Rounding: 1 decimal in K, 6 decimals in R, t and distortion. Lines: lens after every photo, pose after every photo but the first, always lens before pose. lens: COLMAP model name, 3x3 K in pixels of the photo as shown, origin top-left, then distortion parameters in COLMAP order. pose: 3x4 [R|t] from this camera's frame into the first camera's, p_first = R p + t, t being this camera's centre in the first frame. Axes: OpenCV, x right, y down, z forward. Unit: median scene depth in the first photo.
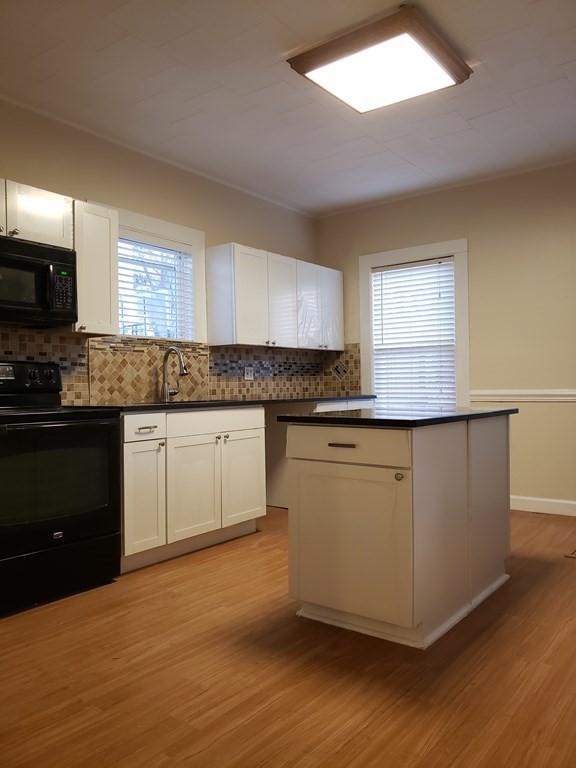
lens RADIAL K [[599.0, 0, 291.9], [0, 599.0, 387.4], [0, 0, 1]] dist [-0.000634, -0.011692]
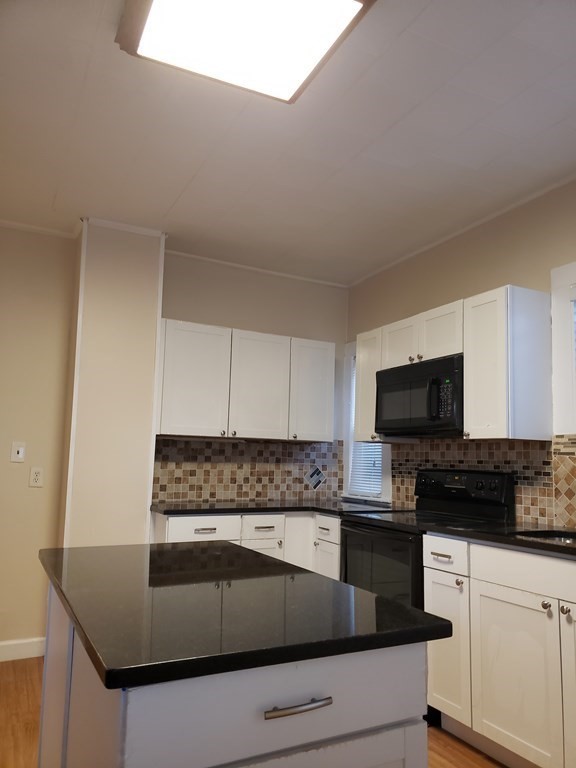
lens RADIAL K [[599.0, 0, 289.6], [0, 599.0, 385.6], [0, 0, 1]] dist [-0.000634, -0.011692]
pose [[-0.410092, -0.119229, -0.904217, 0.494711], [-0.020430, 0.992370, -0.121587, -0.047451], [0.911815, -0.031389, -0.409400, 0.945877]]
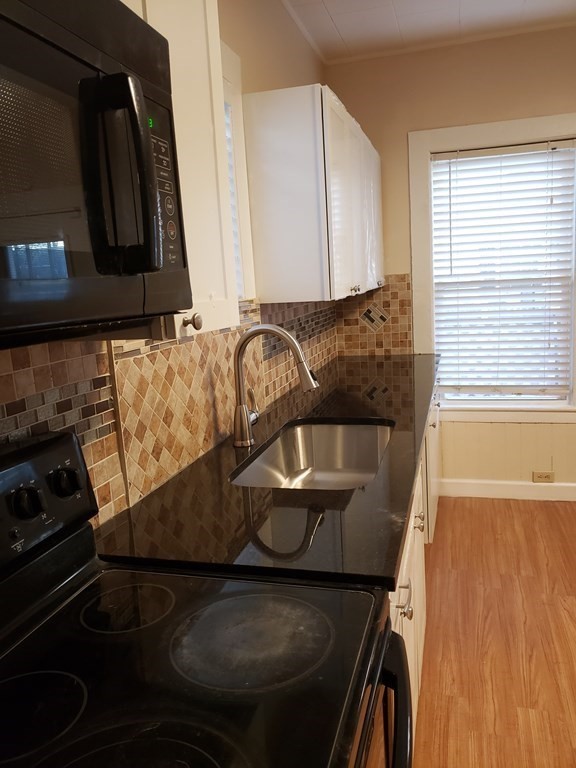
lens RADIAL K [[599.0, 0, 290.3], [0, 599.0, 388.2], [0, 0, 1]] dist [-0.000634, -0.011692]
pose [[0.919770, -0.108549, 0.377147, -0.353387], [0.042778, 0.982992, 0.178597, -0.099328], [-0.390119, -0.148135, 0.908770, 0.593996]]
